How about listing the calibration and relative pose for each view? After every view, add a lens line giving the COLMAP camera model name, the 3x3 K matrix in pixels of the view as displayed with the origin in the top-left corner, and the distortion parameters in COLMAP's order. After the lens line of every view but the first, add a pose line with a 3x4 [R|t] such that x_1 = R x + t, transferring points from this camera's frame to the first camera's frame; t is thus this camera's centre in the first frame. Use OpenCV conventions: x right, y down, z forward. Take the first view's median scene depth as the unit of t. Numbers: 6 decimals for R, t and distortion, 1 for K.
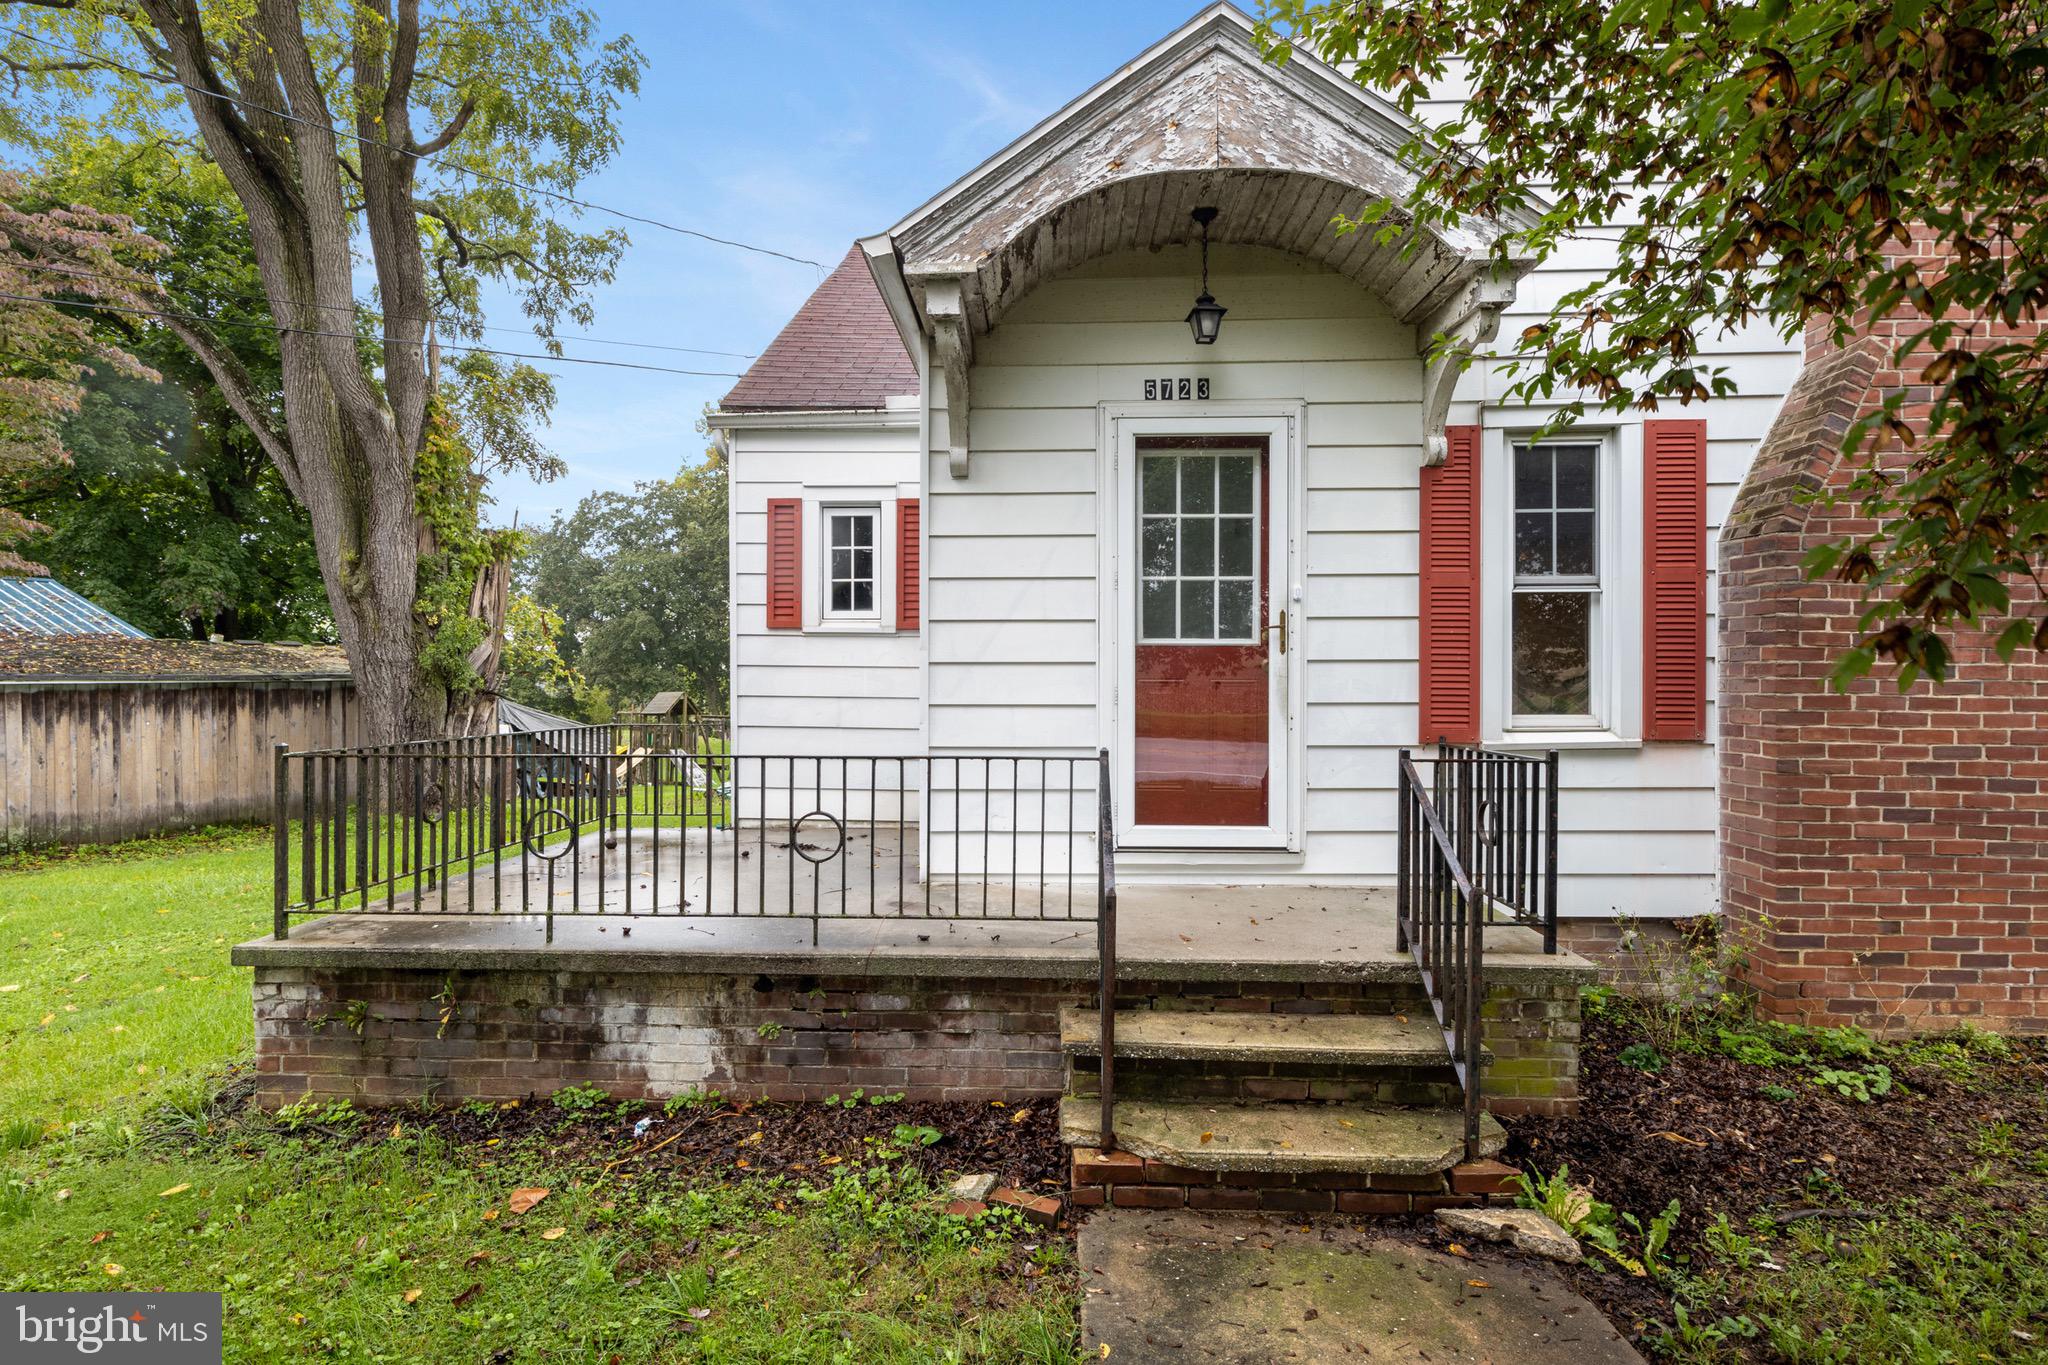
lens RADIAL K [[1026.5, 0, 1021.0], [0, 1026.5, 679.7], [0, 0, 1]] dist [-0.004934, -0.000471]
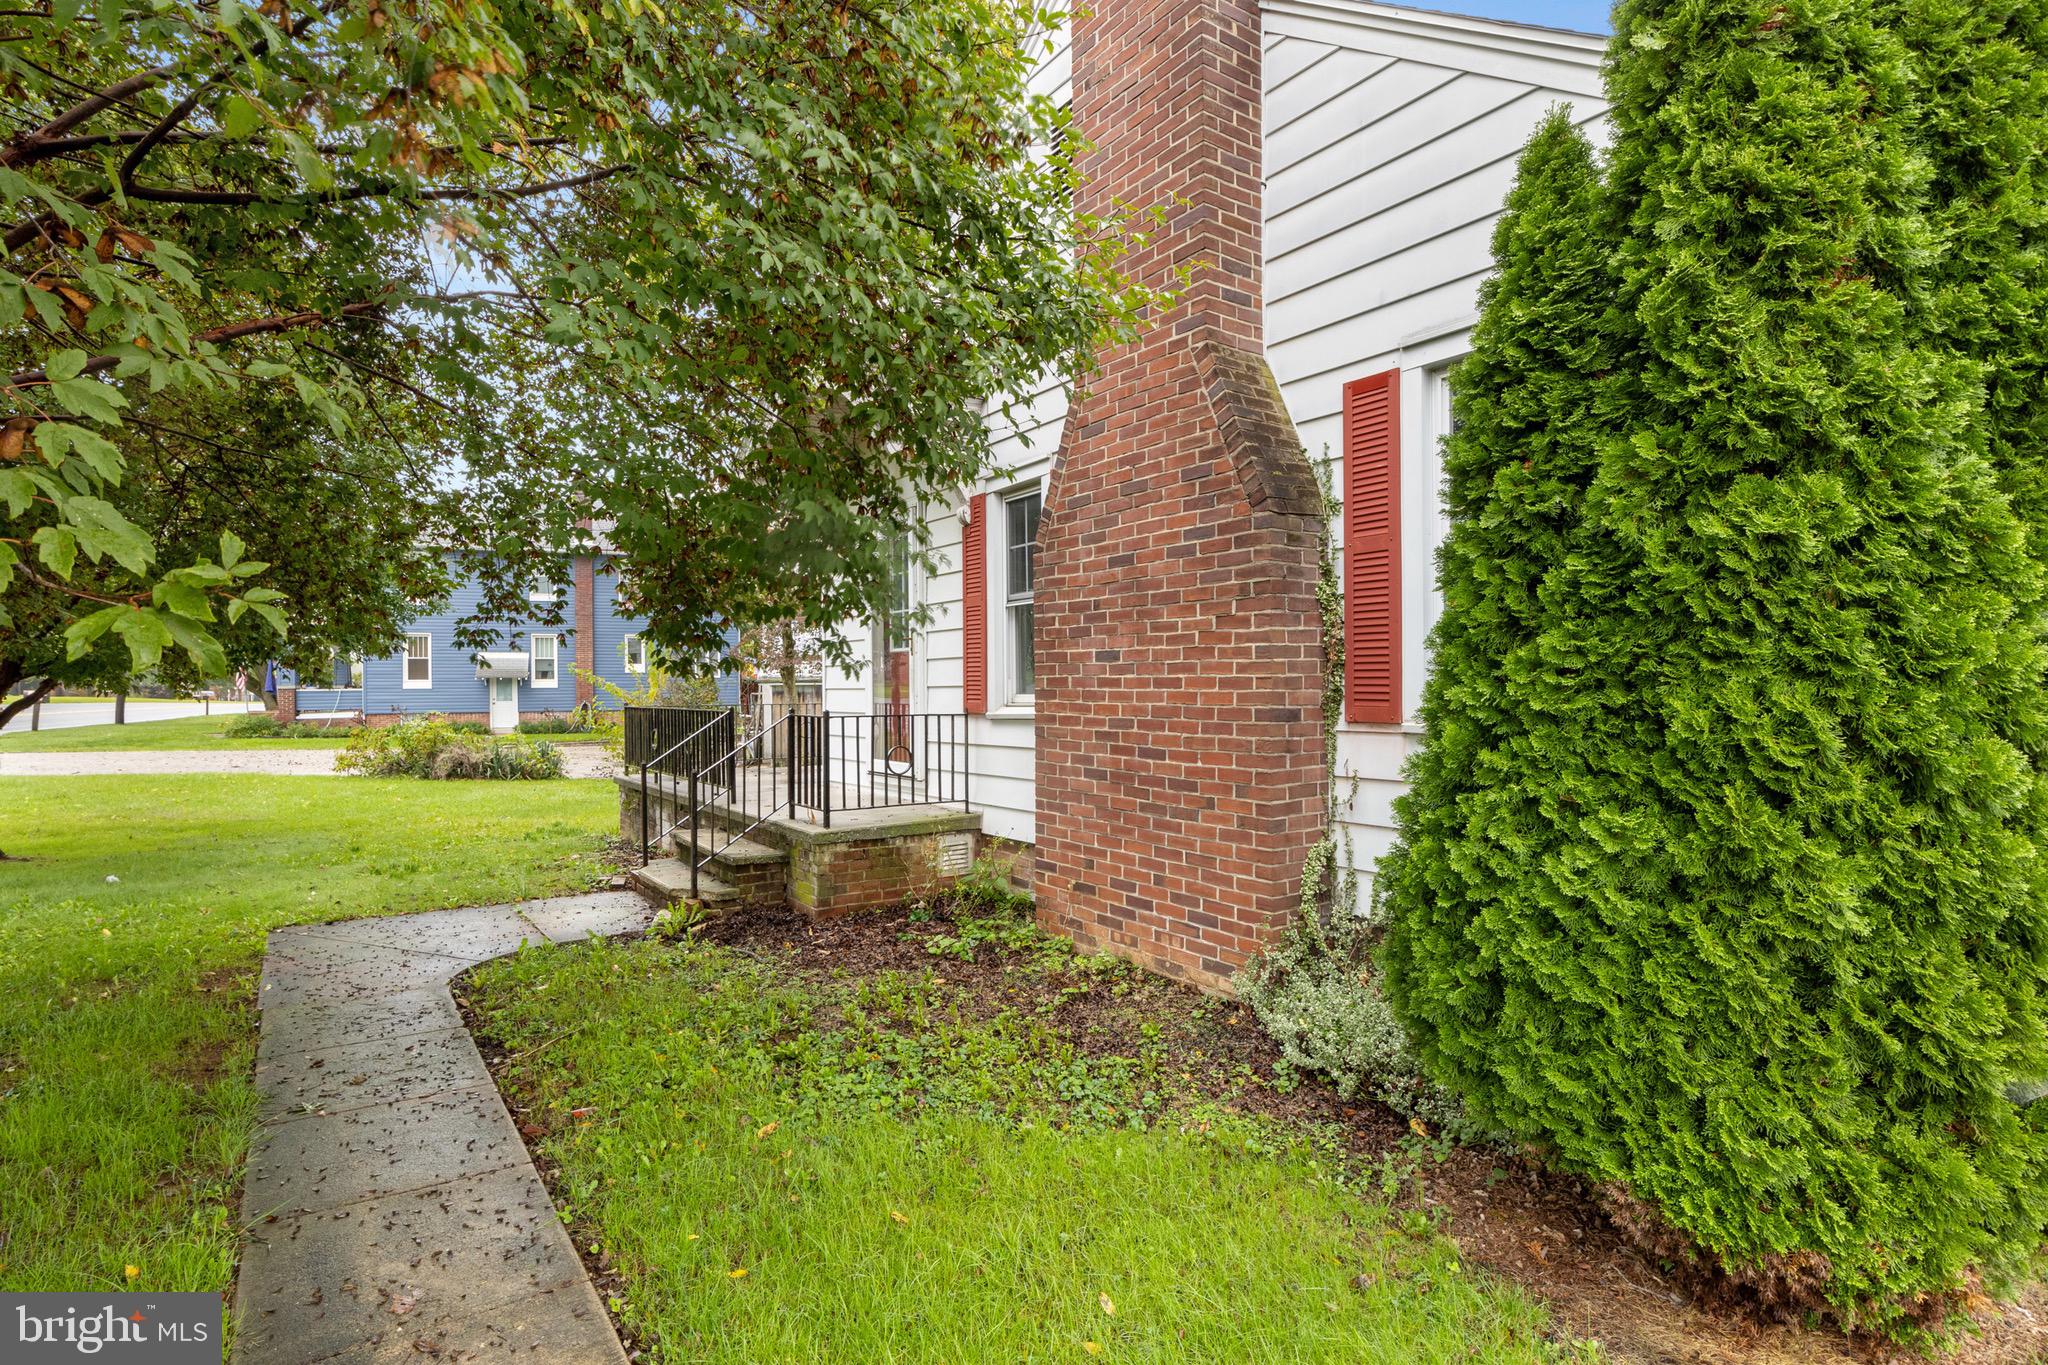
lens RADIAL K [[1026.5, 0, 1021.0], [0, 1026.5, 679.7], [0, 0, 1]] dist [-0.004934, -0.000471]
pose [[0.607954, -0.012003, -0.793881, 1.724819], [0.009227, 0.999925, -0.008052, 0.027878], [0.793918, -0.002430, 0.608019, 0.176075]]
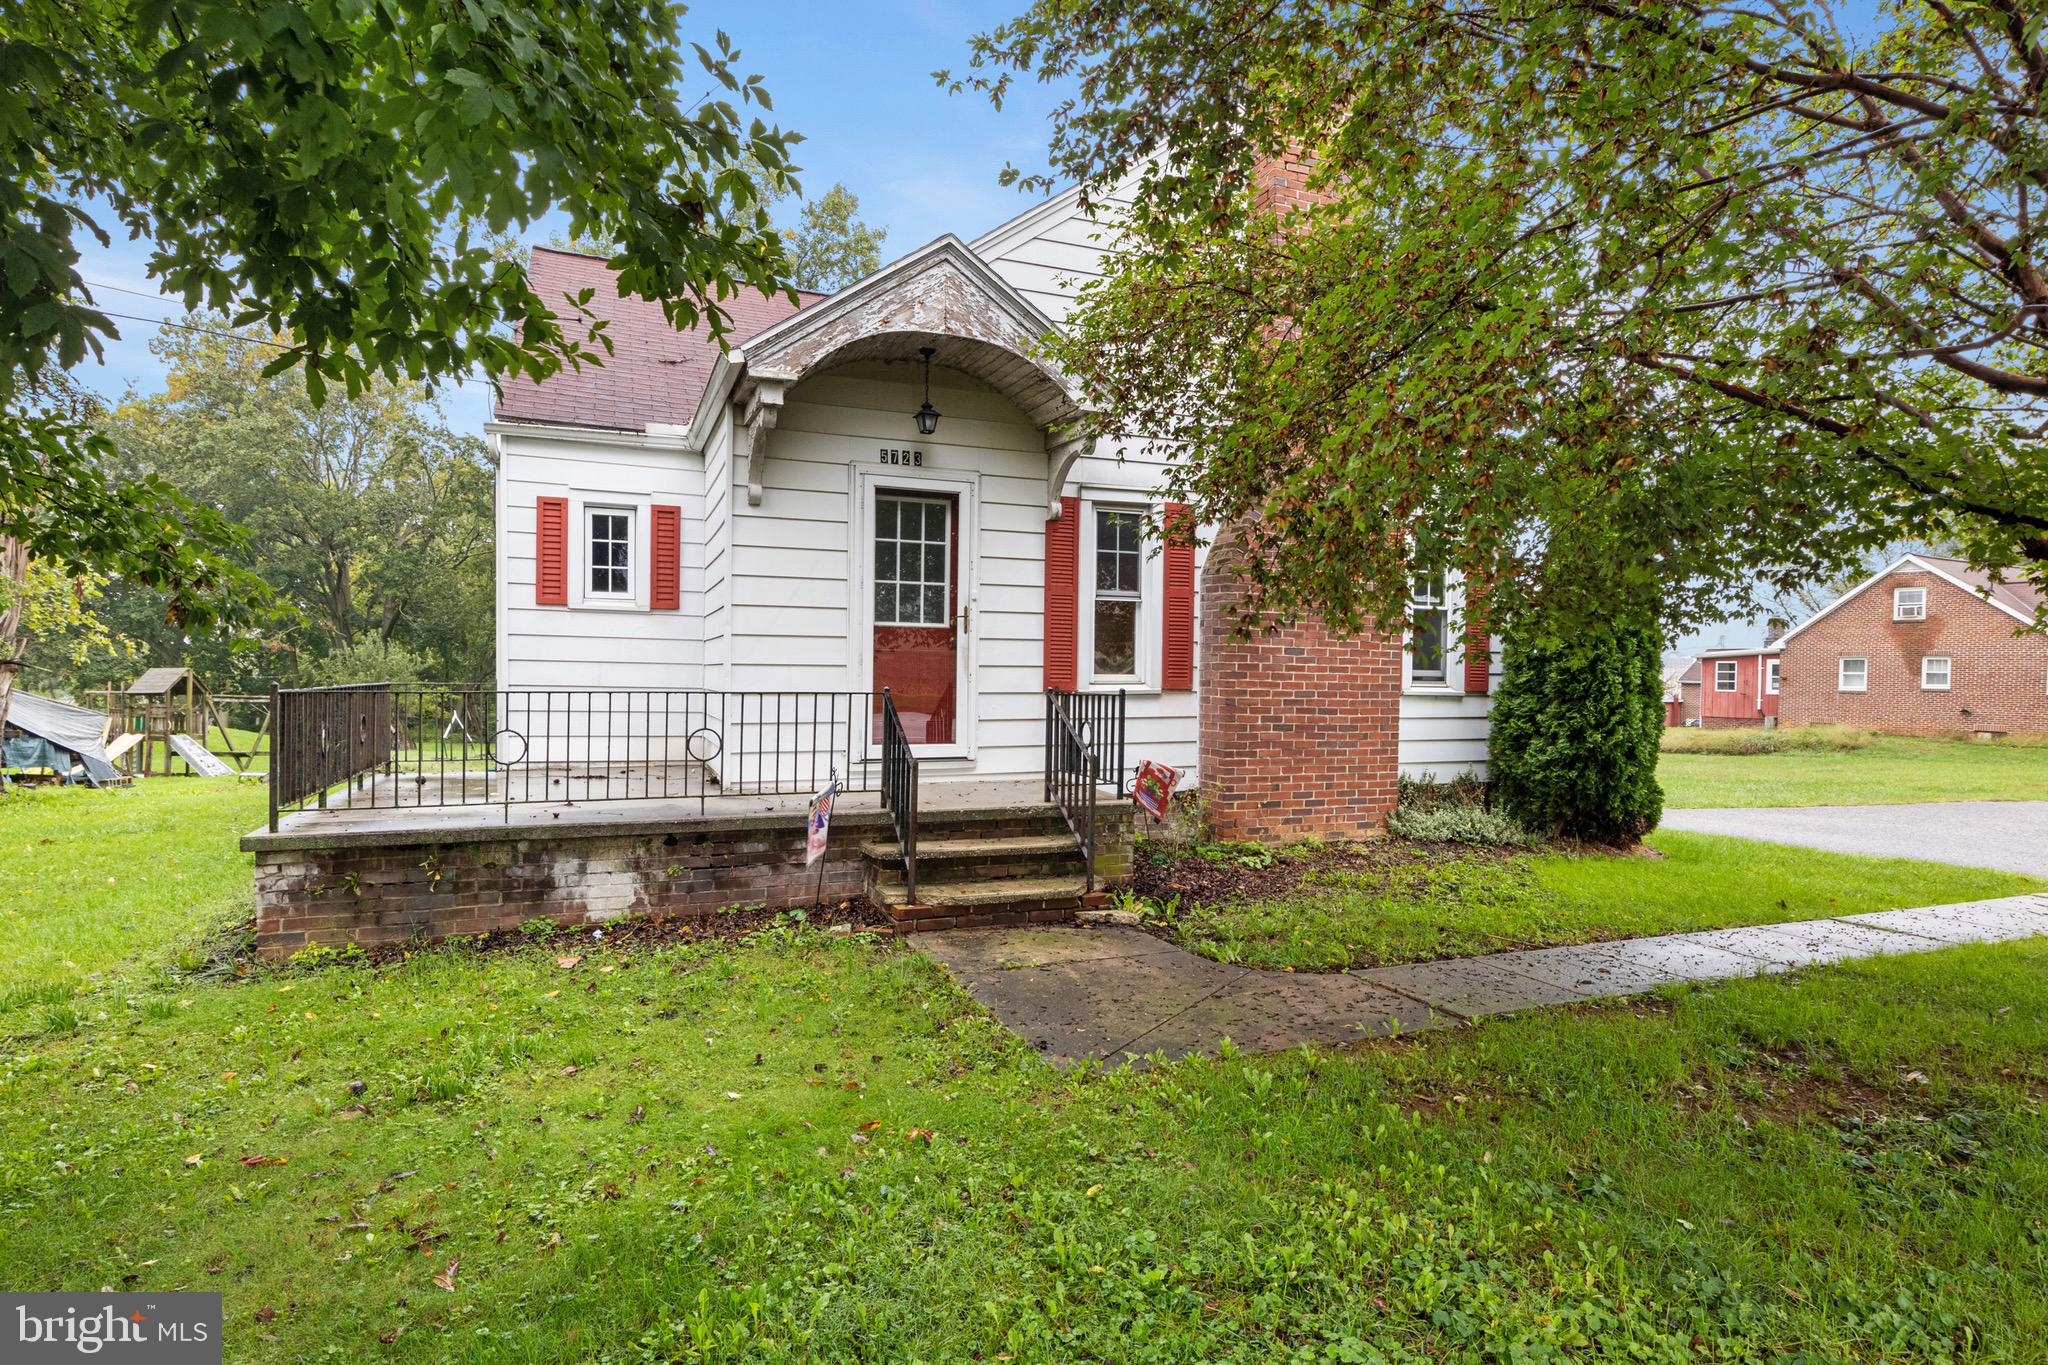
lens RADIAL K [[1026.5, 0, 1021.0], [0, 1026.5, 679.7], [0, 0, 1]] dist [-0.004934, -0.000471]
pose [[0.910749, 0.005701, 0.412920, -0.336127], [-0.011372, 0.999872, 0.011276, 0.027988], [-0.412803, -0.014966, 0.910698, -0.495675]]
